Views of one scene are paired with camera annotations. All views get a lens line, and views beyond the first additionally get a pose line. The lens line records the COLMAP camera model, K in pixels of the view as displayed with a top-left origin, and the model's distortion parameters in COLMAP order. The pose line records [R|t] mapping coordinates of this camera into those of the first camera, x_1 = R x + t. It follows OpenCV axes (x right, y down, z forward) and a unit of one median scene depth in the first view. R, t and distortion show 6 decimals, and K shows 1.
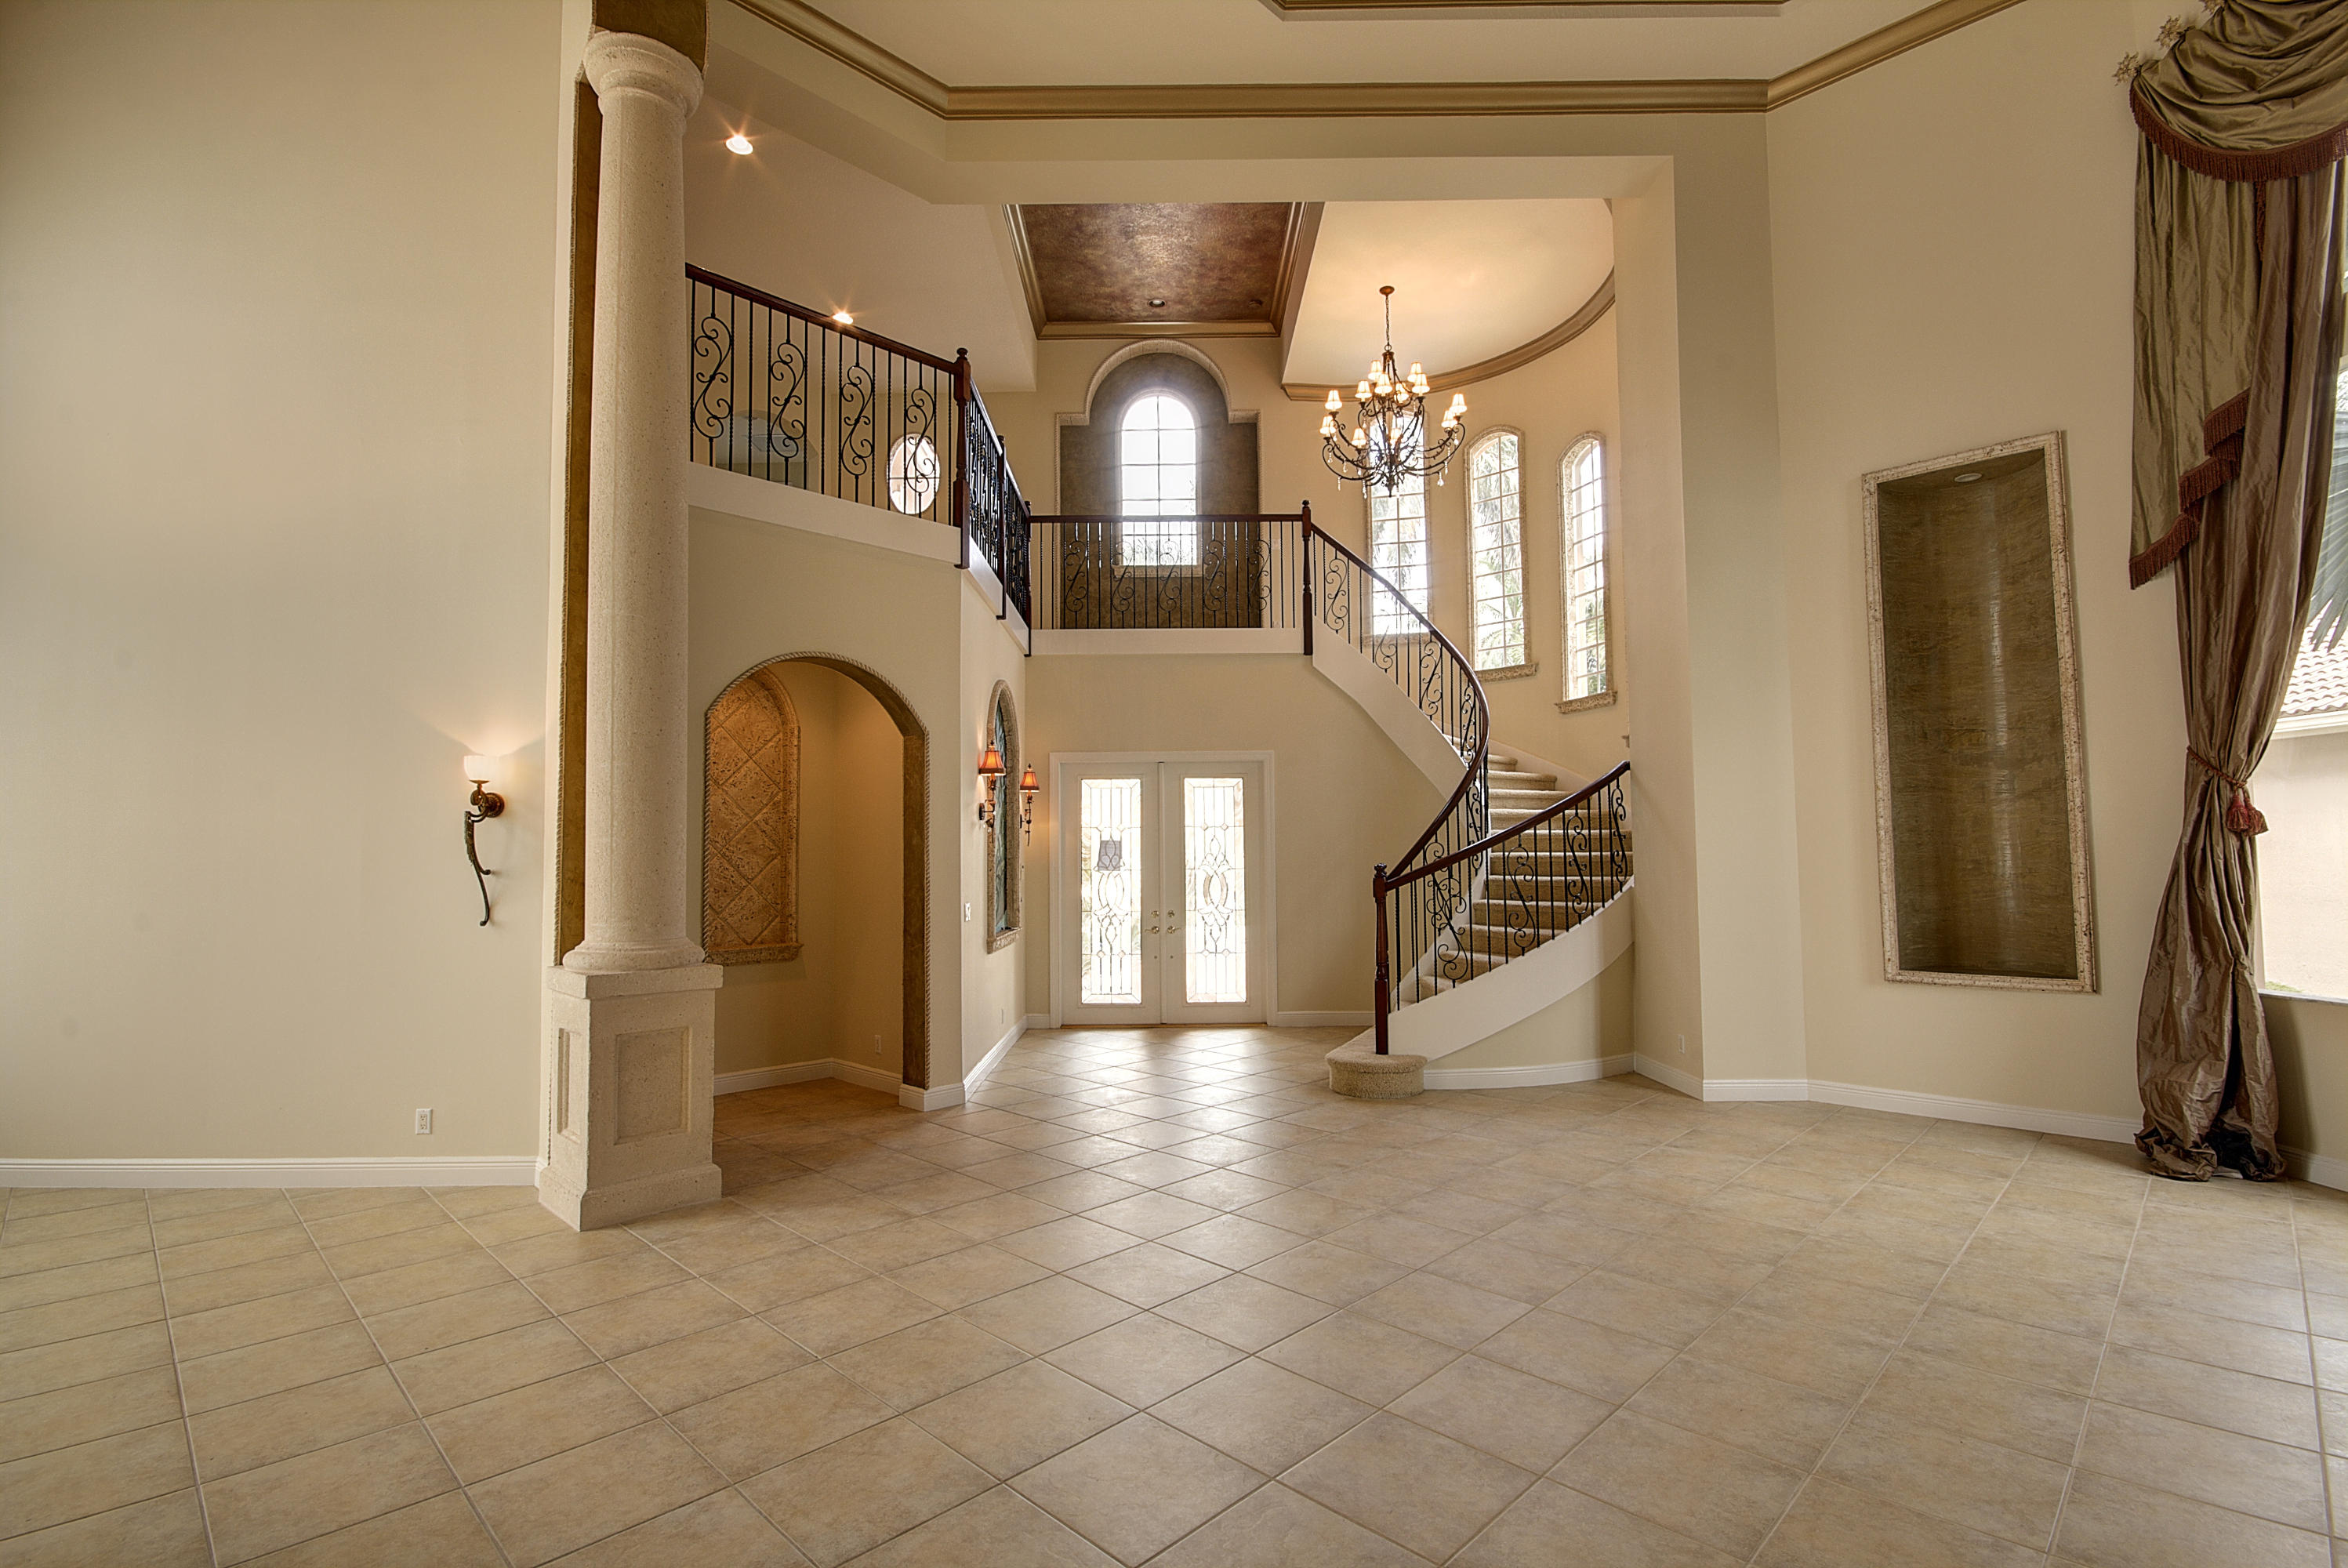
lens RADIAL K [[1076.8, 0, 1176.0], [0, 1076.8, 794.6], [0, 0, 1]] dist [-0.000327, -0.000113]
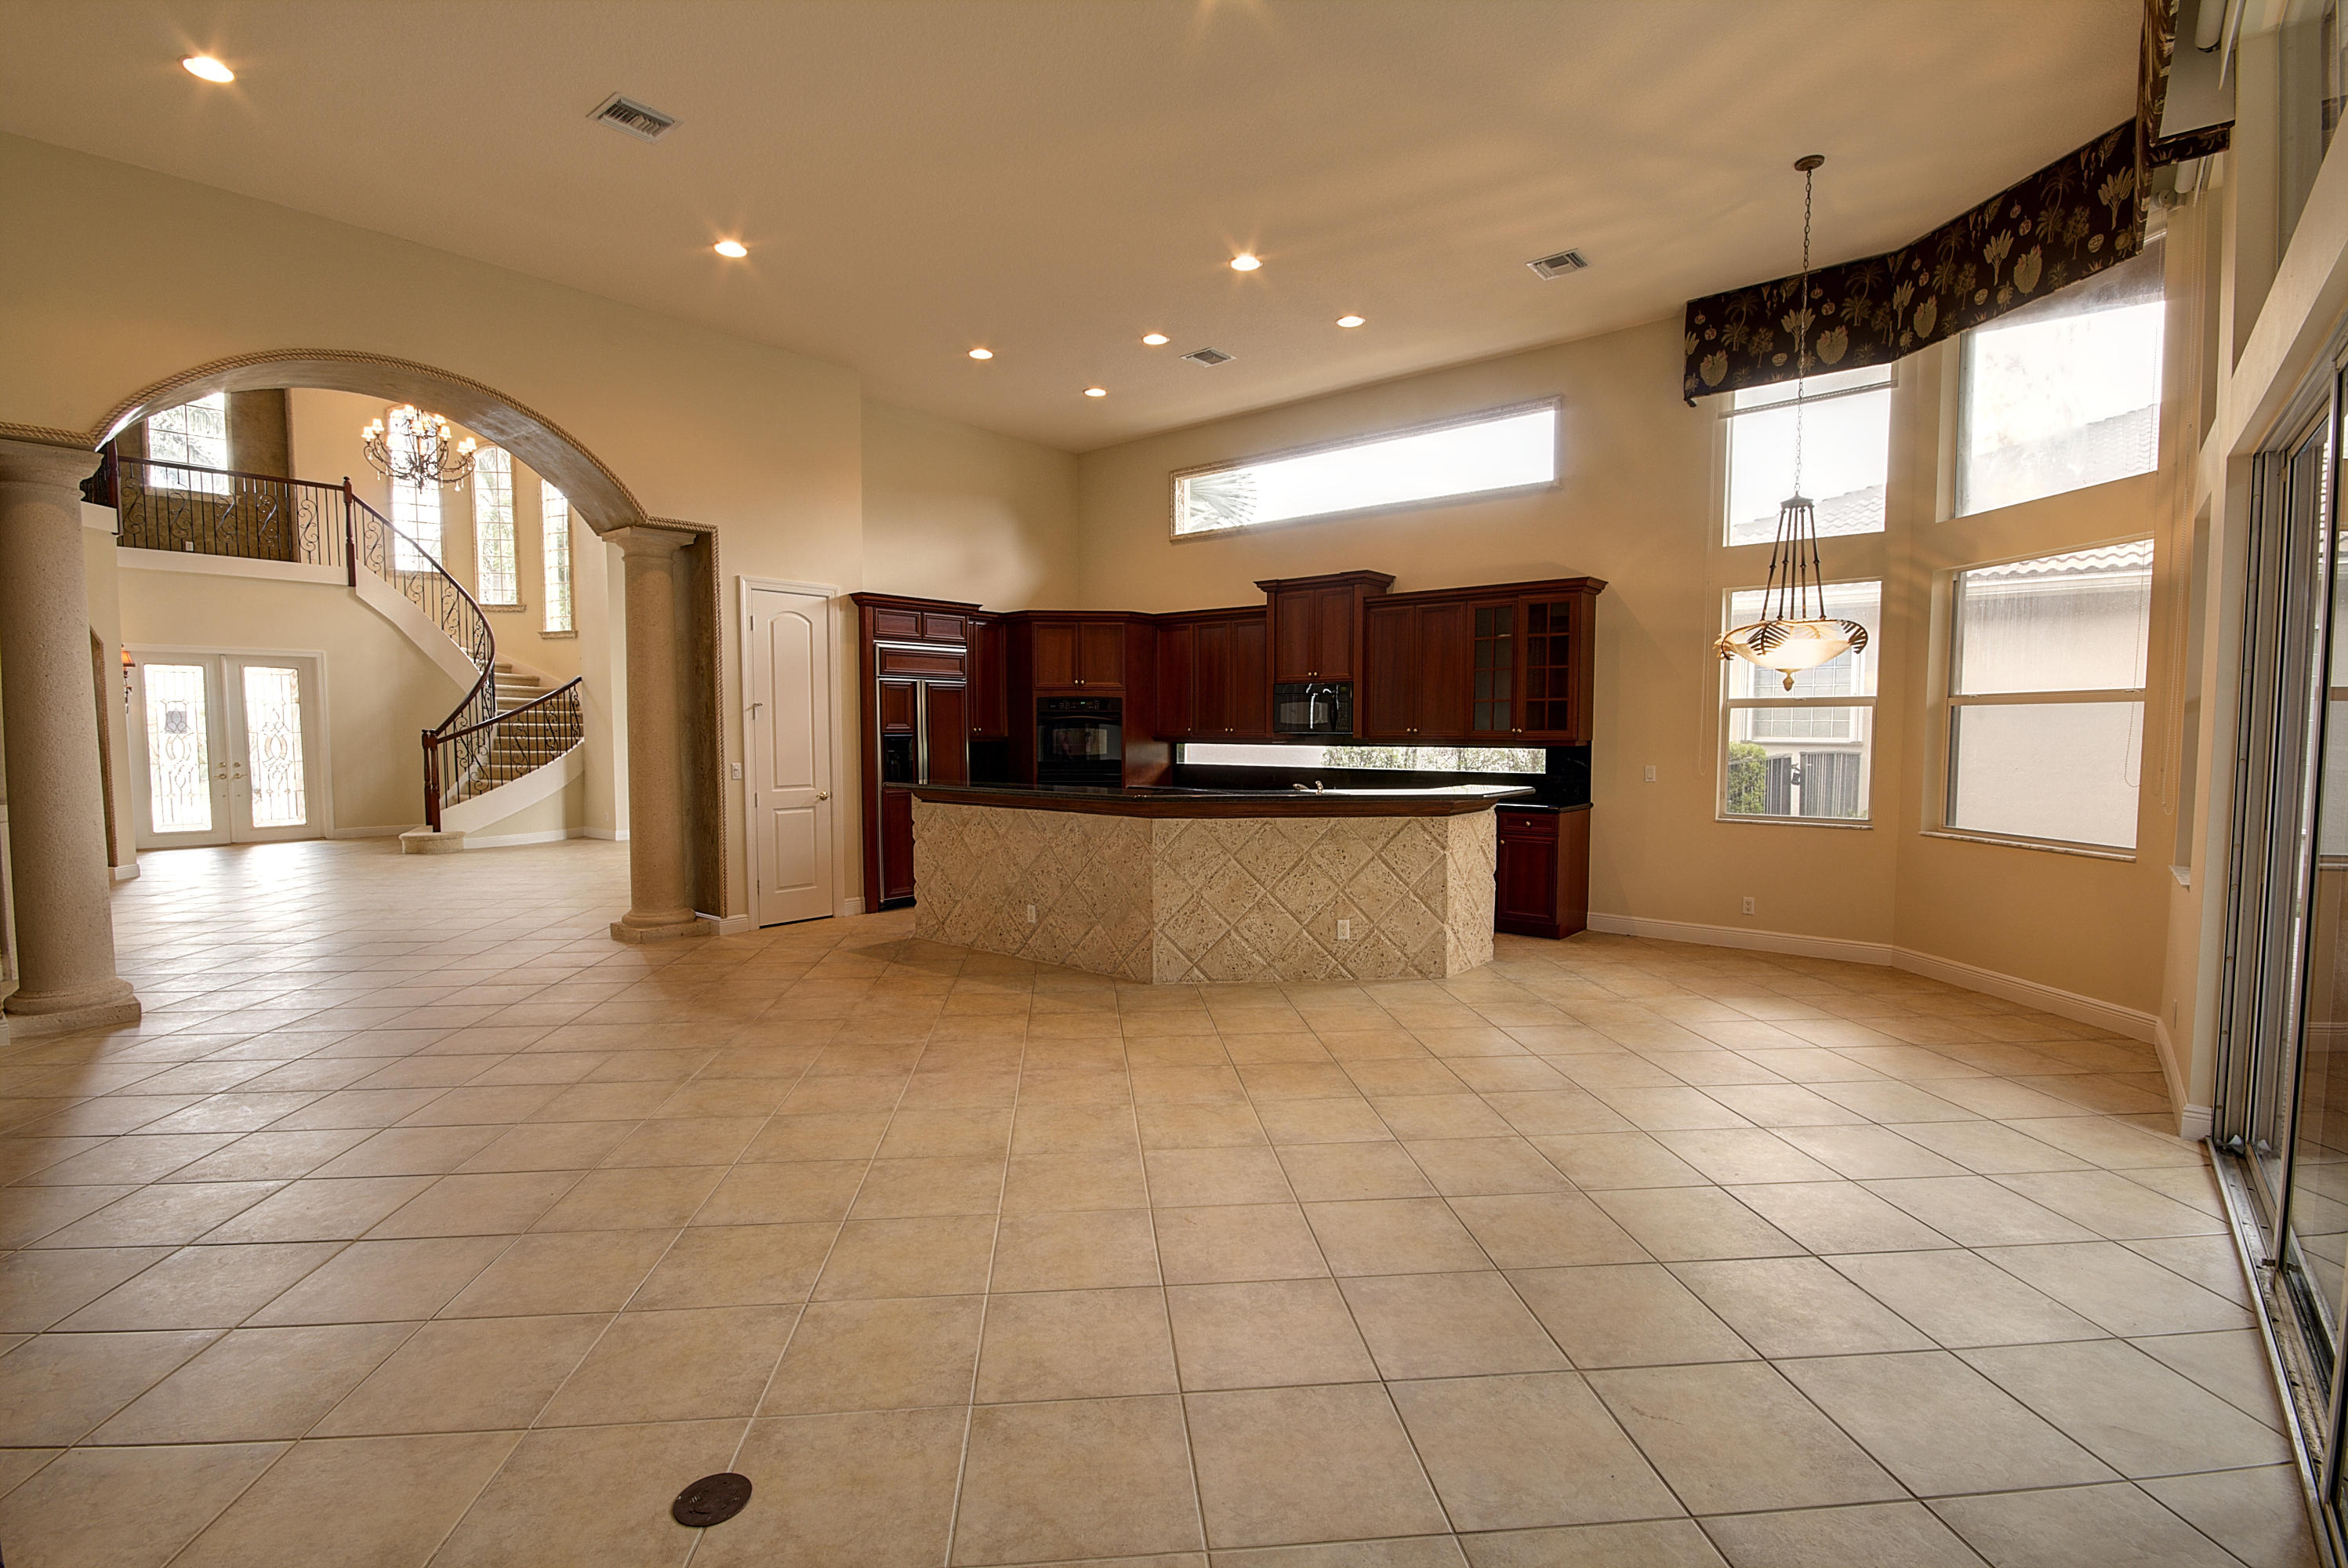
lens RADIAL K [[1076.8, 0, 1176.0], [0, 1076.8, 794.6], [0, 0, 1]] dist [-0.000327, -0.000113]
pose [[0.642182, -0.040080, 0.765503, -0.291477], [-0.049137, 0.994426, 0.093287, -0.040794], [-0.764975, -0.097522, 0.636633, -0.819328]]
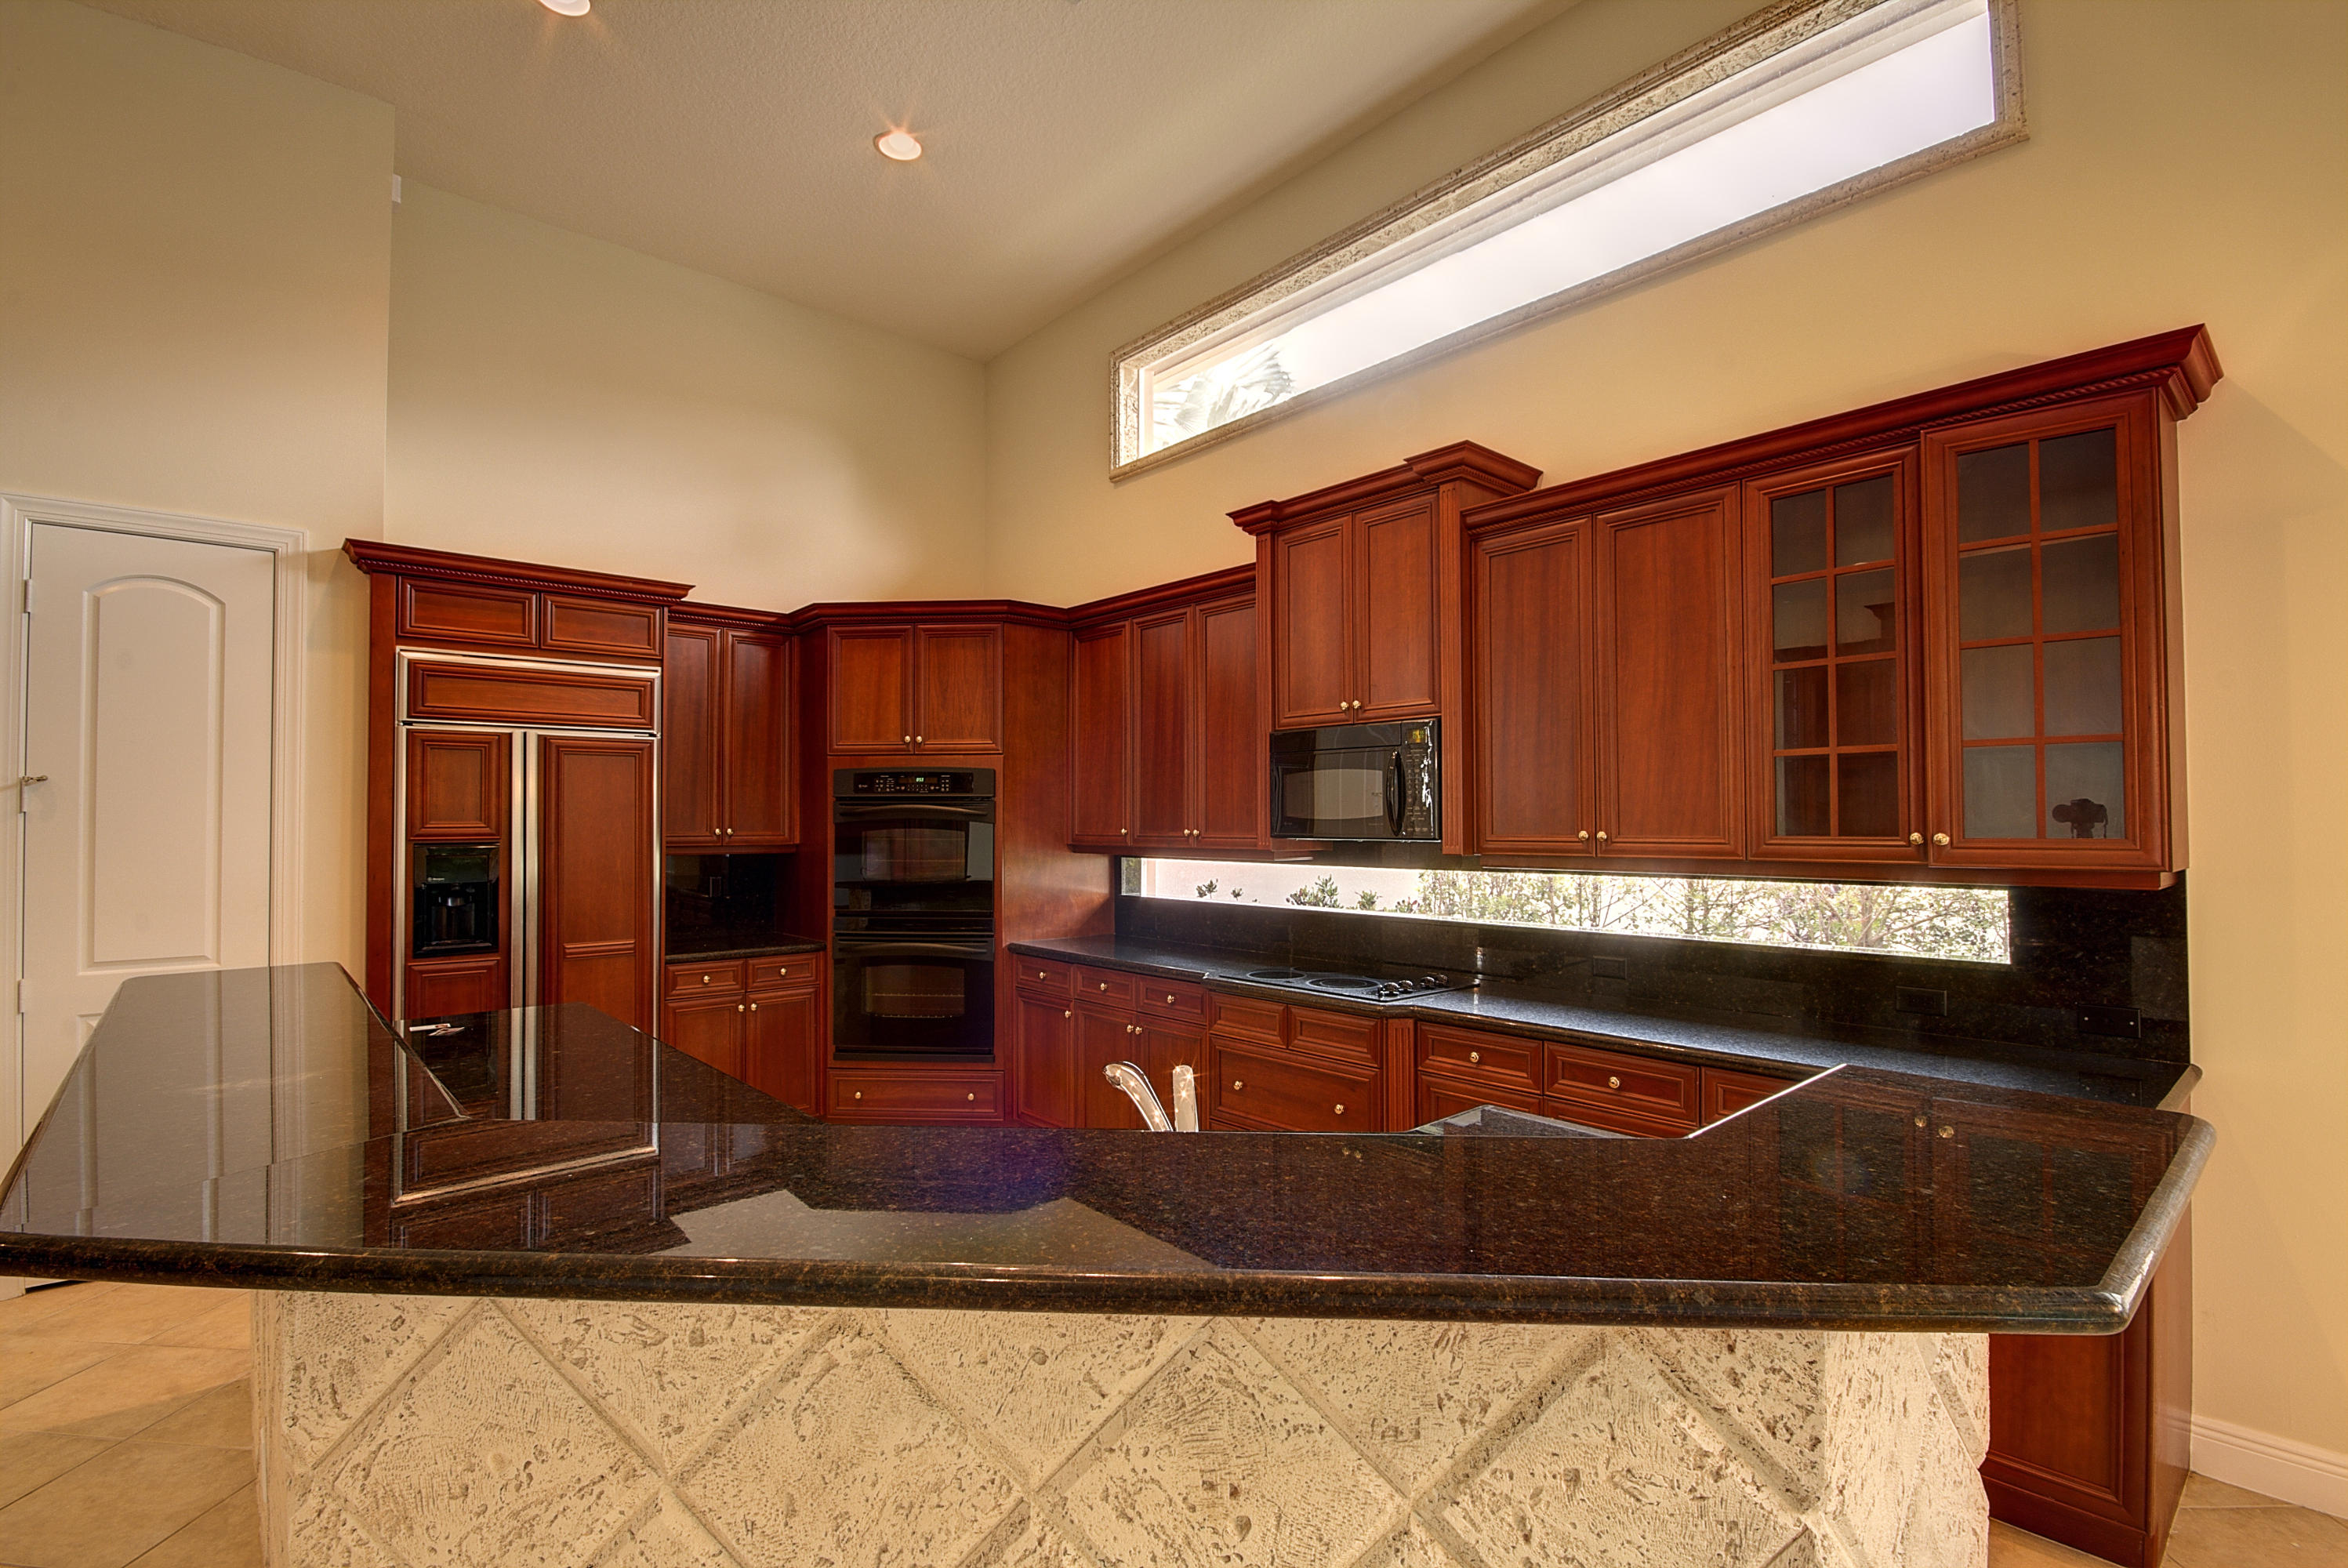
lens RADIAL K [[1072.1, 0, 1190.6], [0, 1072.1, 790.0], [0, 0, 1]] dist [0.002400, 0.000194]
pose [[0.744066, 0.025647, 0.667614, 0.185213], [-0.041325, 0.999116, 0.007675, -0.032152], [-0.666827, -0.033300, 0.744468, -0.569392]]
